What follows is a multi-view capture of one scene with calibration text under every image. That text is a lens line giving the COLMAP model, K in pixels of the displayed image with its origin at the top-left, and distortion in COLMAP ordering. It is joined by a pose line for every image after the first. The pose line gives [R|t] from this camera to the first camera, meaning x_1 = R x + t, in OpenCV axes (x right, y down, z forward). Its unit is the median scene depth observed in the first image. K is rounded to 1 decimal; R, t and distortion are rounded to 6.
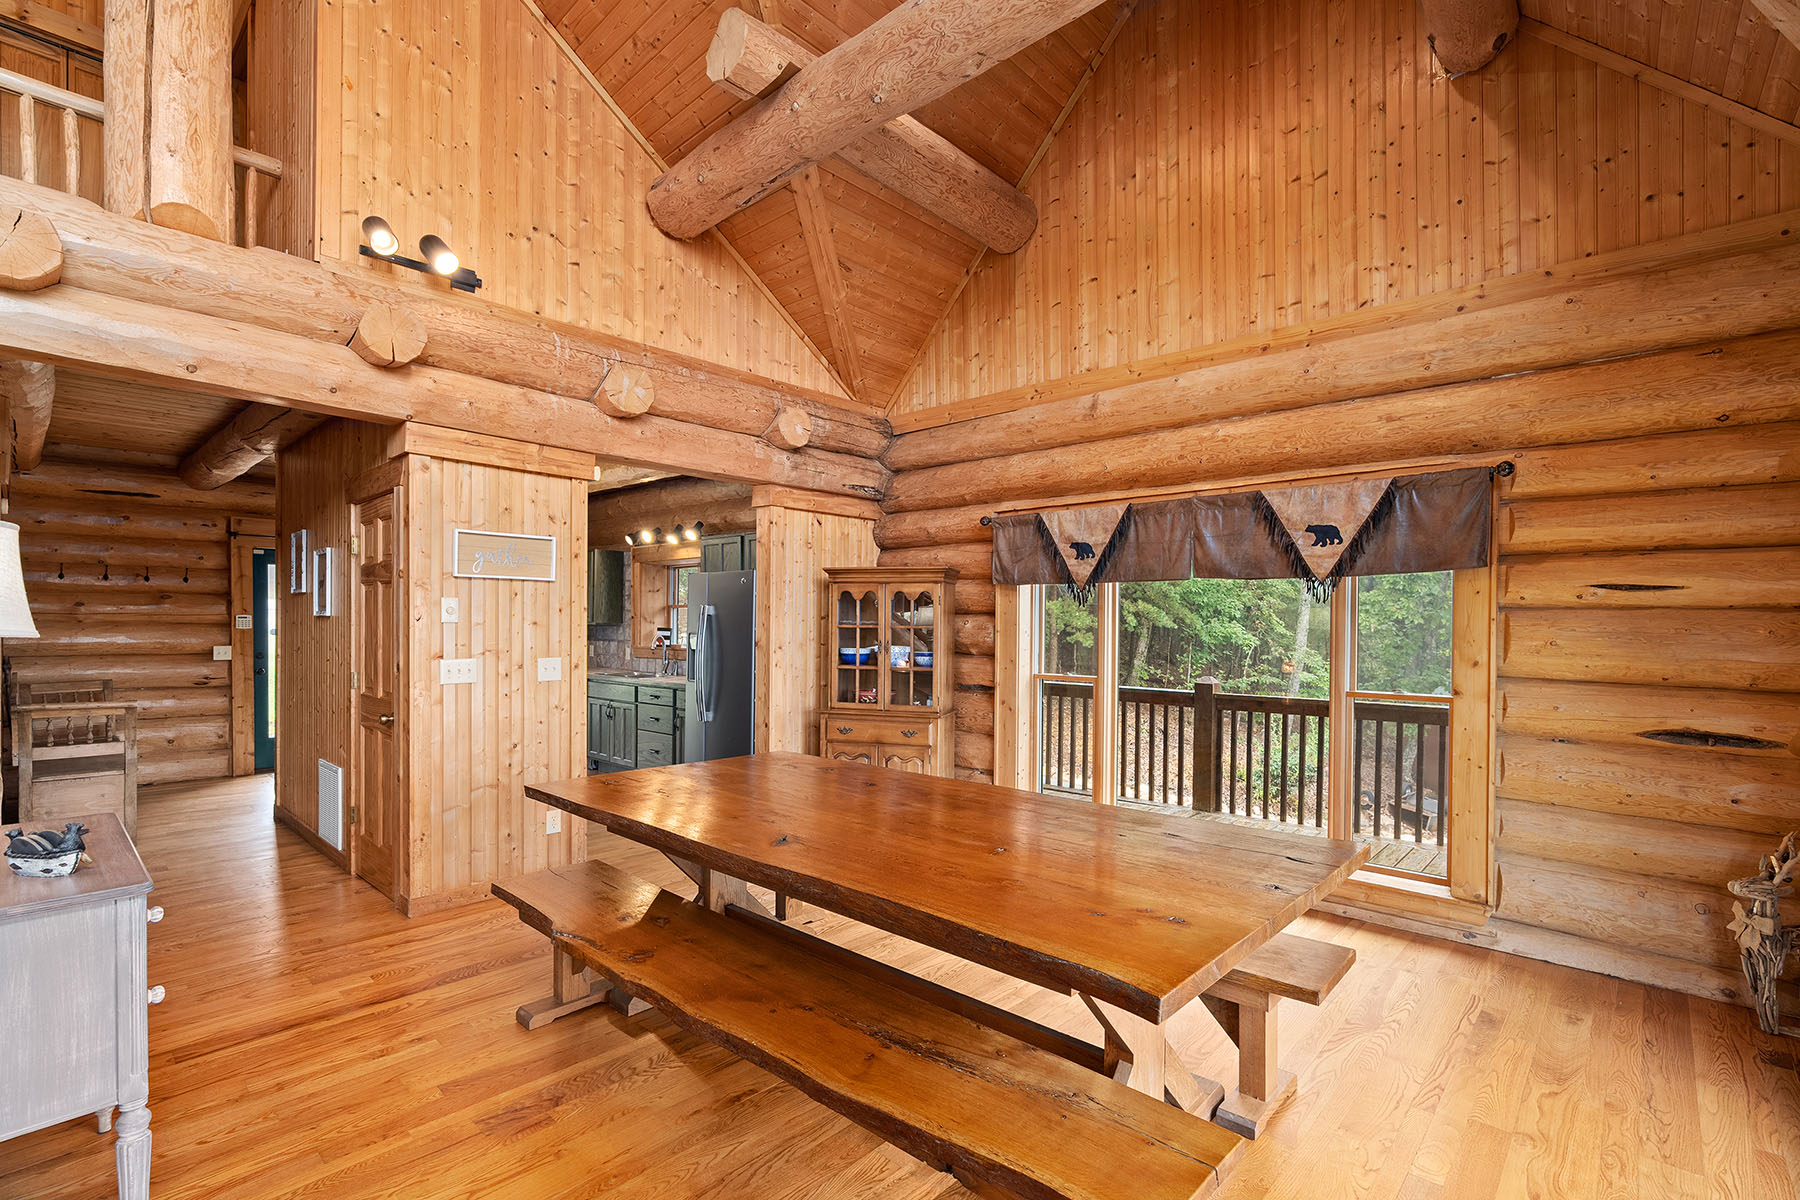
lens RADIAL K [[822.4, 0, 893.8], [0, 822.4, 632.5], [0, 0, 1]] dist [-0.009200, 0.002141]
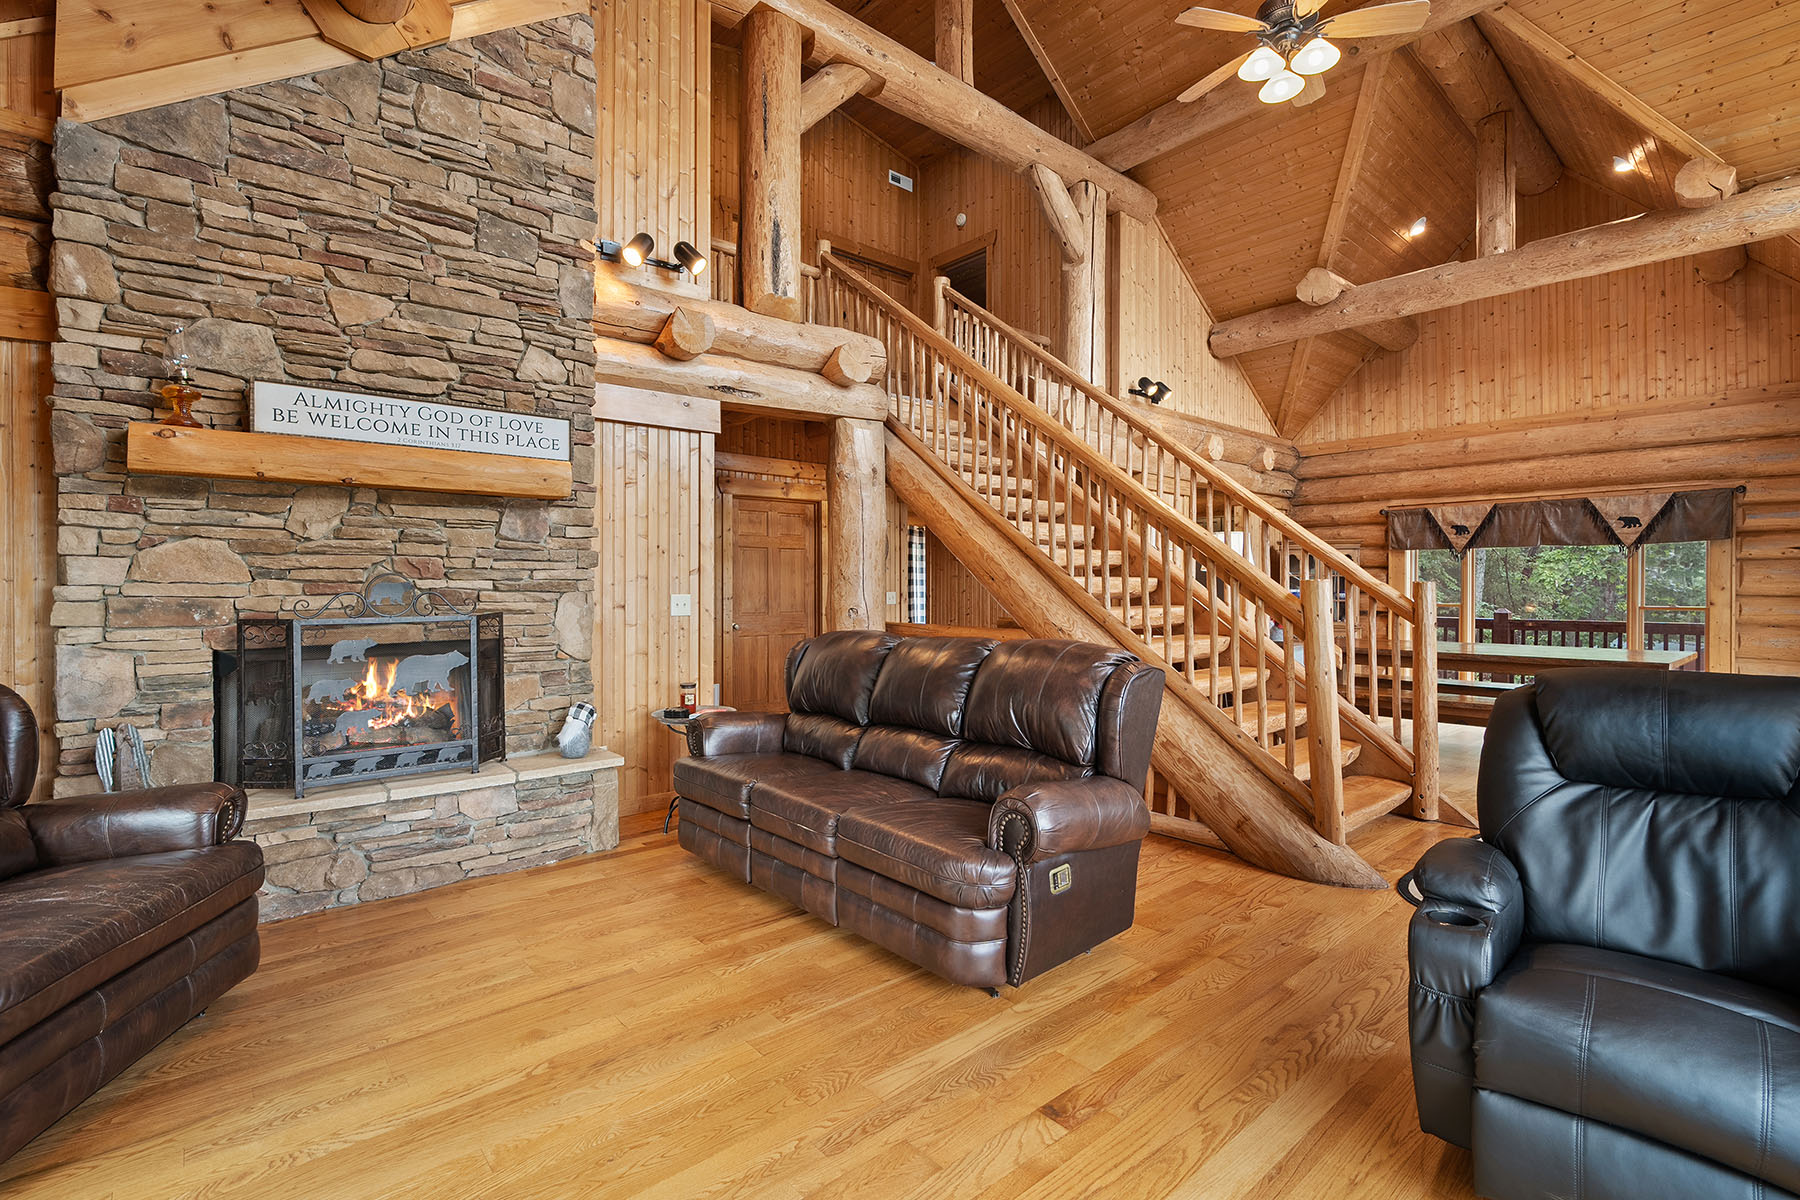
lens RADIAL K [[822.4, 0, 893.0], [0, 822.4, 595.5], [0, 0, 1]] dist [-0.009200, 0.002141]
pose [[0.994030, -0.004091, -0.109029, -0.908256], [0.003875, 0.999990, -0.002196, 0.045036], [0.109037, 0.001761, 0.994036, -0.999716]]
